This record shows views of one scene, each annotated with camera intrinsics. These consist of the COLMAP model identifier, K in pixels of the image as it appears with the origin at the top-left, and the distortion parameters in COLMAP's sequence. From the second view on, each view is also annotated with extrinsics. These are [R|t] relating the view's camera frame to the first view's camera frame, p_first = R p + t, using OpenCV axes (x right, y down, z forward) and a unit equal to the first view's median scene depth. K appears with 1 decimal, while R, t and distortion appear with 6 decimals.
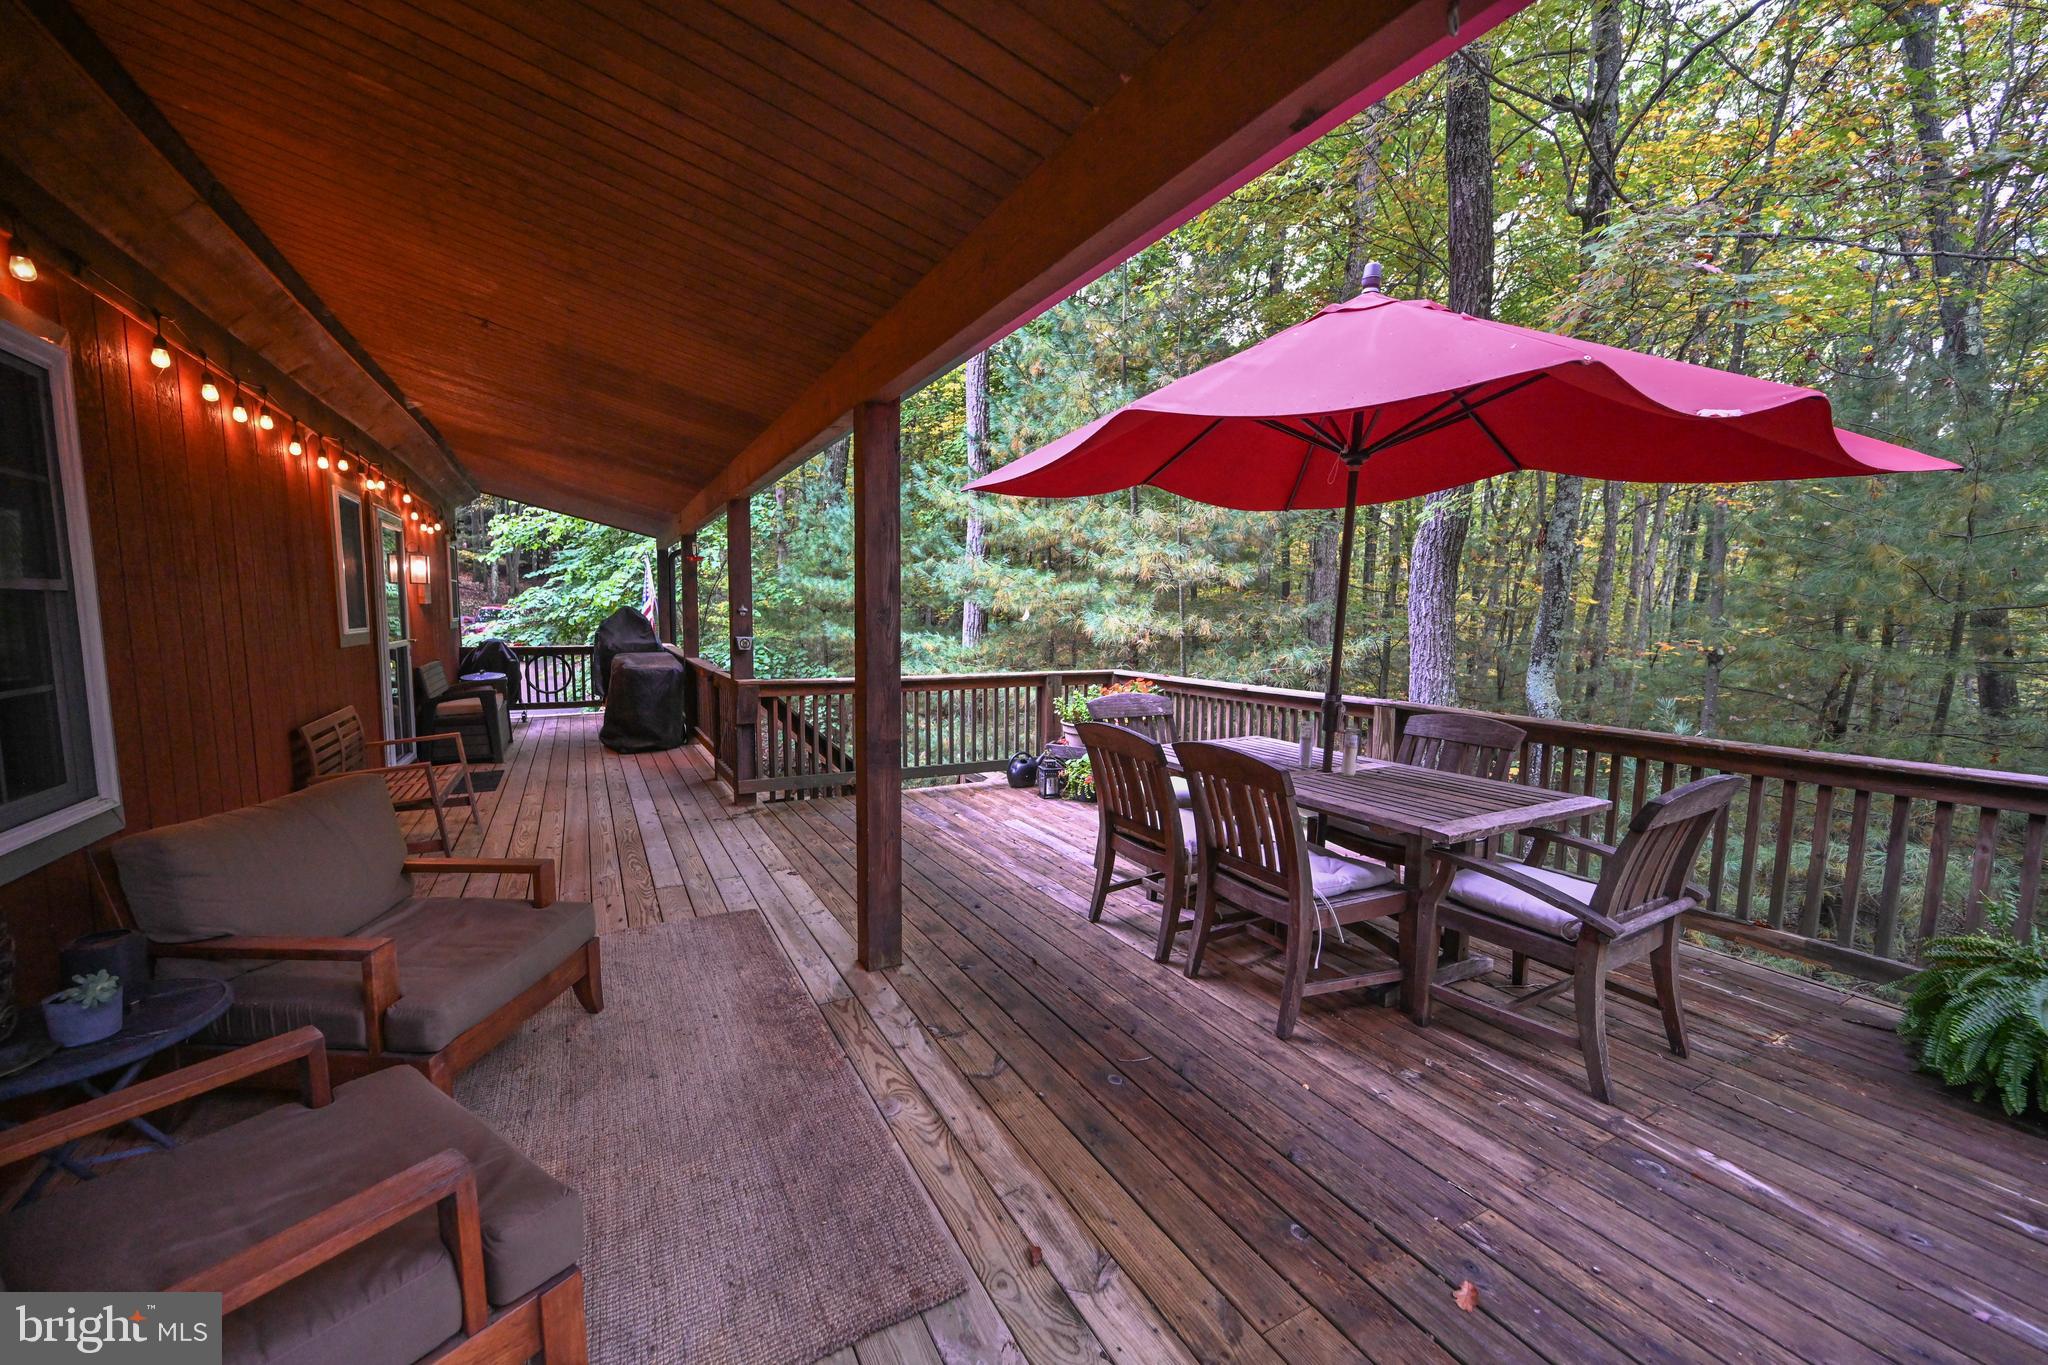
lens RADIAL K [[805.8, 0, 1020.7], [0, 805.8, 686.4], [0, 0, 1]] dist [0.001752, 0.000023]
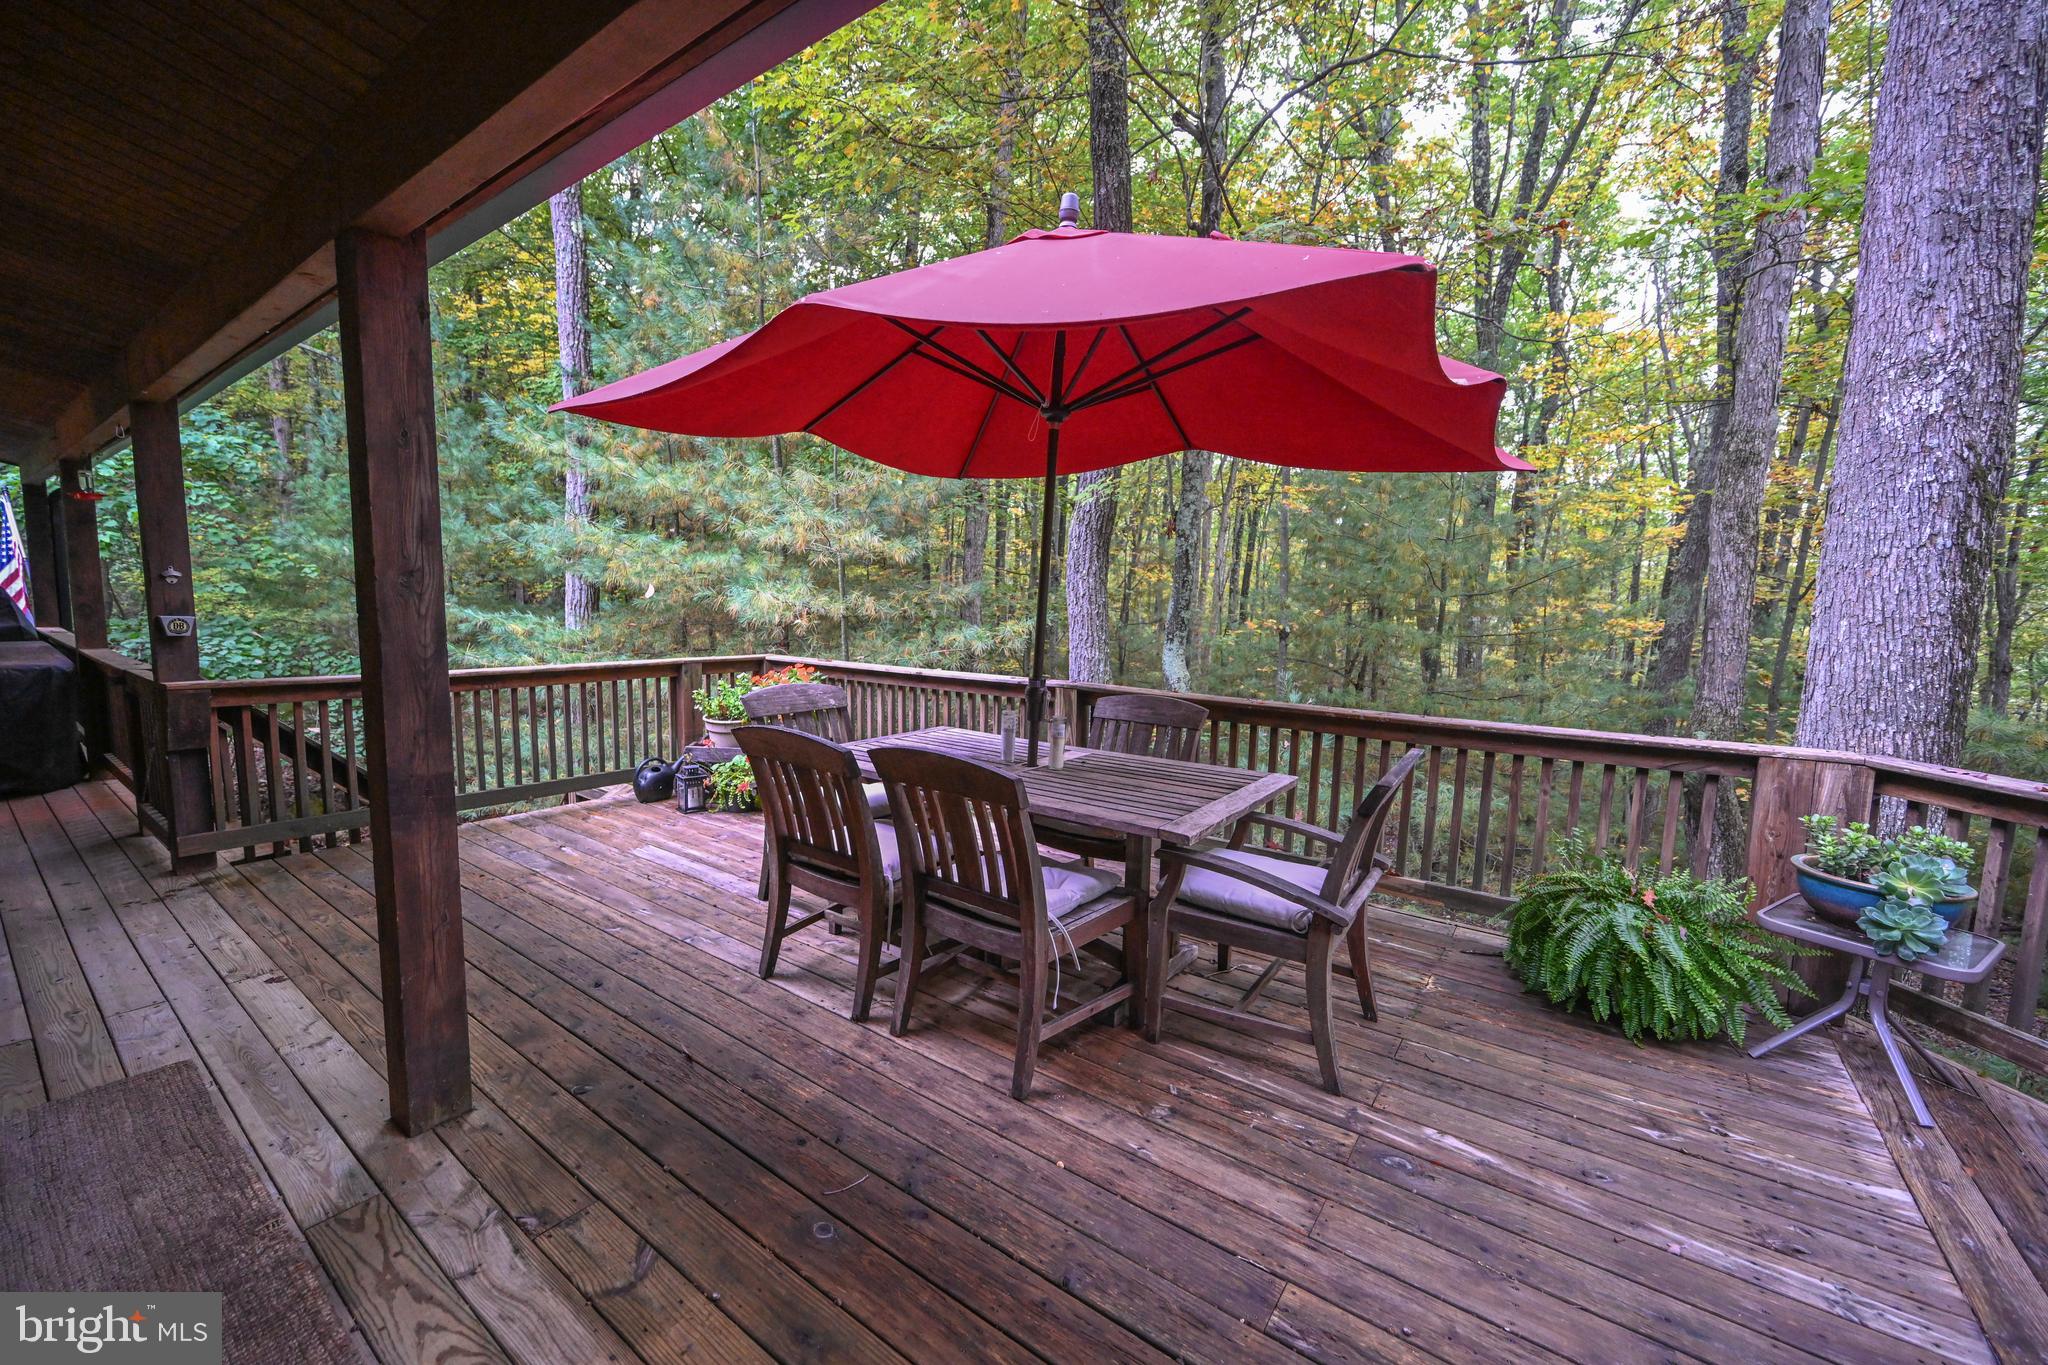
lens RADIAL K [[803.1, 0, 1025.1], [0, 803.1, 685.6], [0, 0, 1]] dist [0.000495, -0.000270]
pose [[0.903040, -0.036786, 0.427979, -0.006294], [0.027120, 0.999221, 0.028661, -0.008834], [-0.428700, -0.014275, 0.903334, 0.188542]]
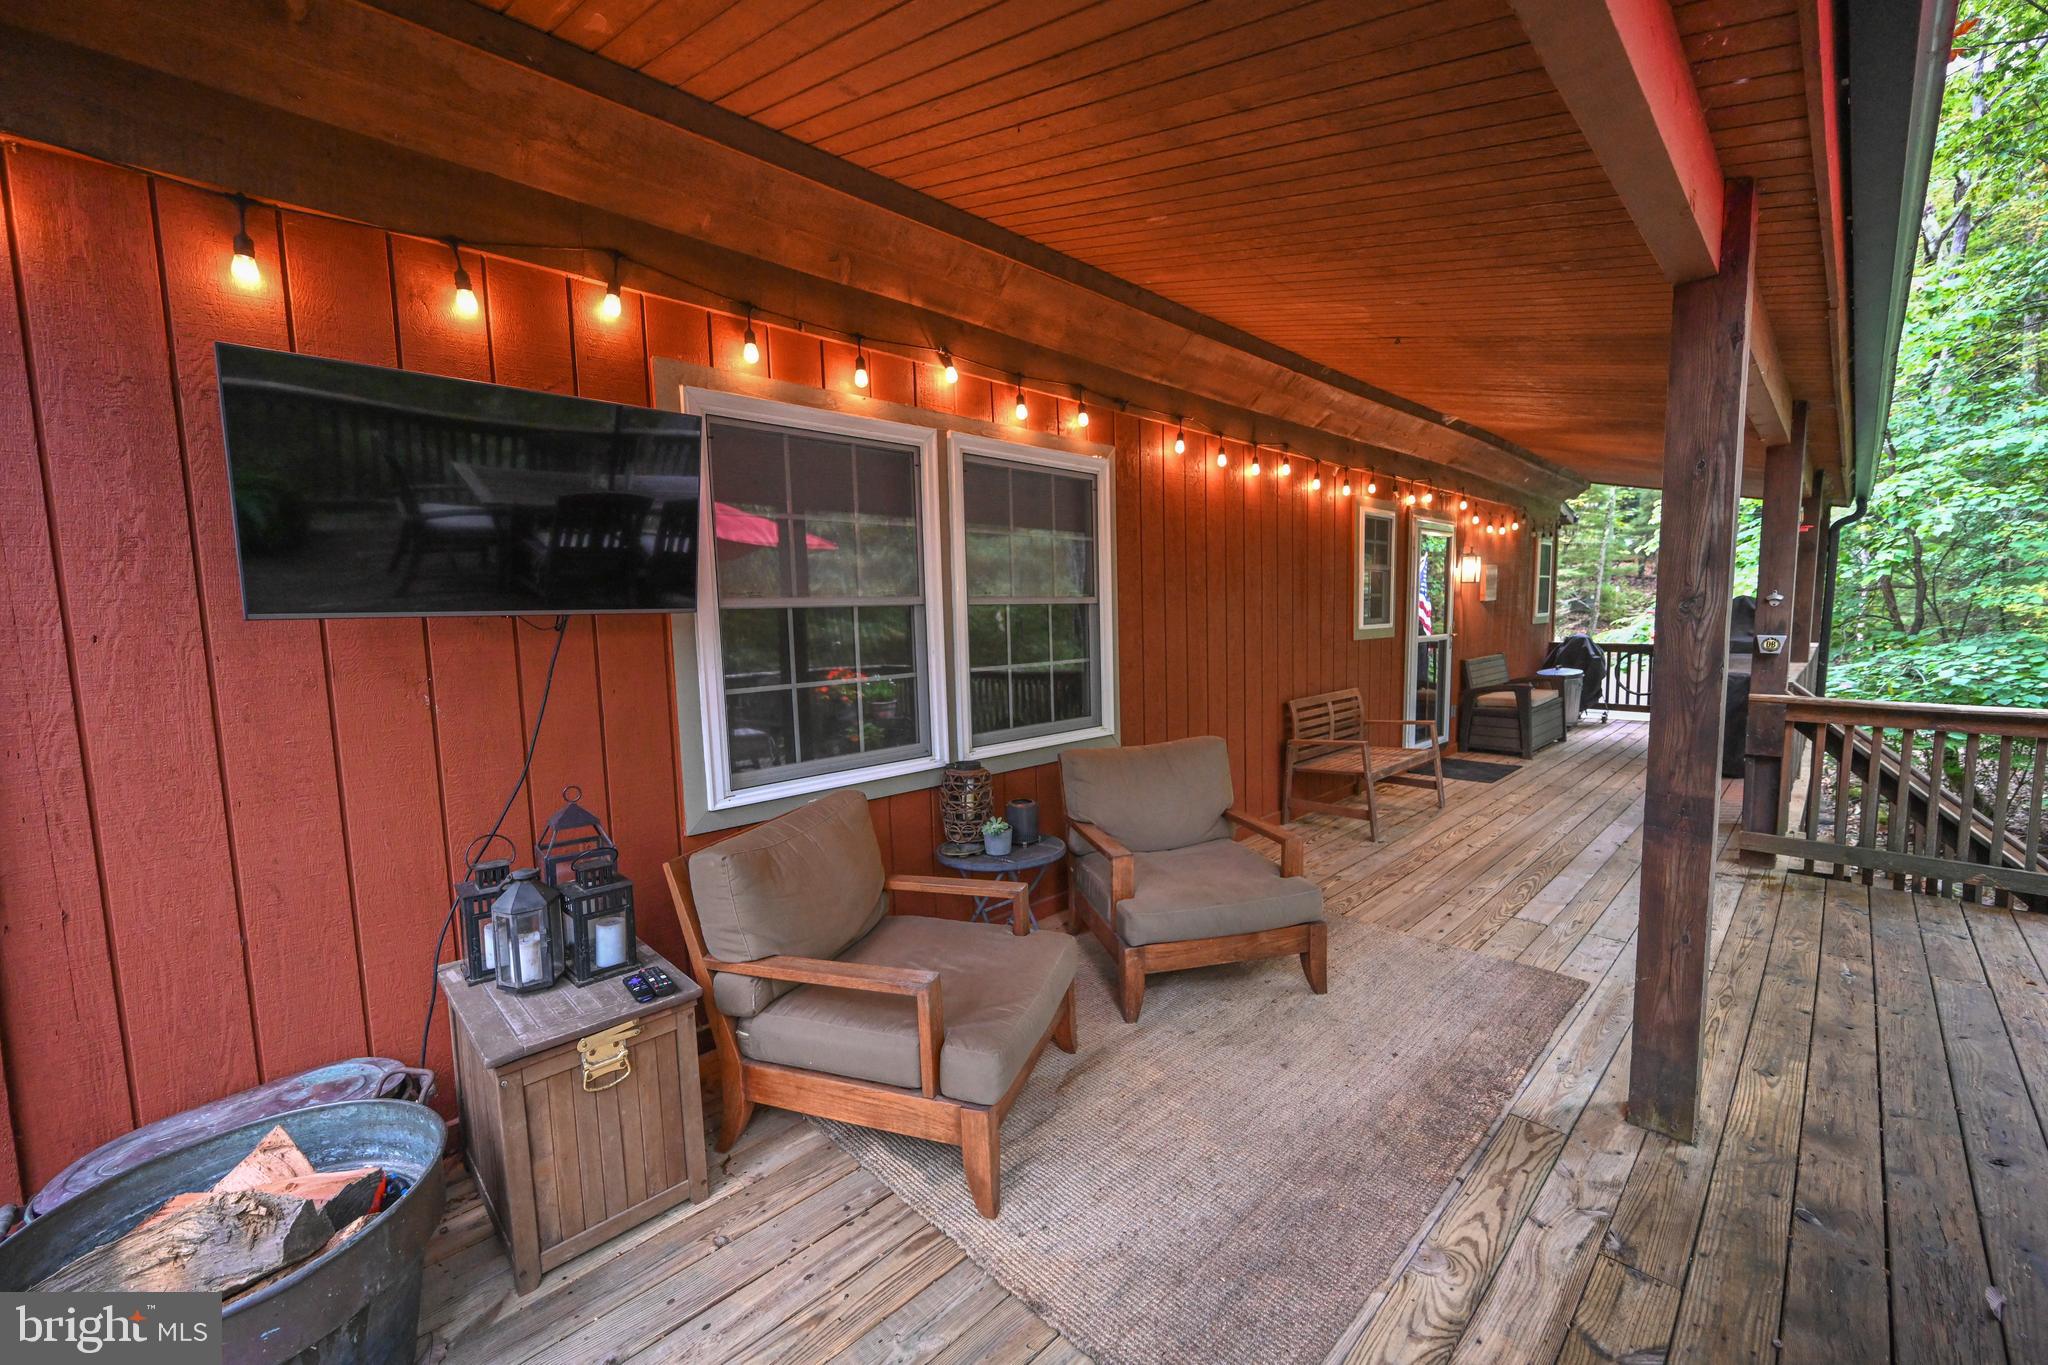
lens RADIAL K [[803.1, 0, 1025.1], [0, 803.1, 685.6], [0, 0, 1]] dist [0.000495, -0.000270]
pose [[0.269344, 0.072423, -0.960317, 0.264412], [-0.066396, 0.996192, 0.056506, -0.020211], [0.960753, 0.048542, 0.273127, 0.256926]]
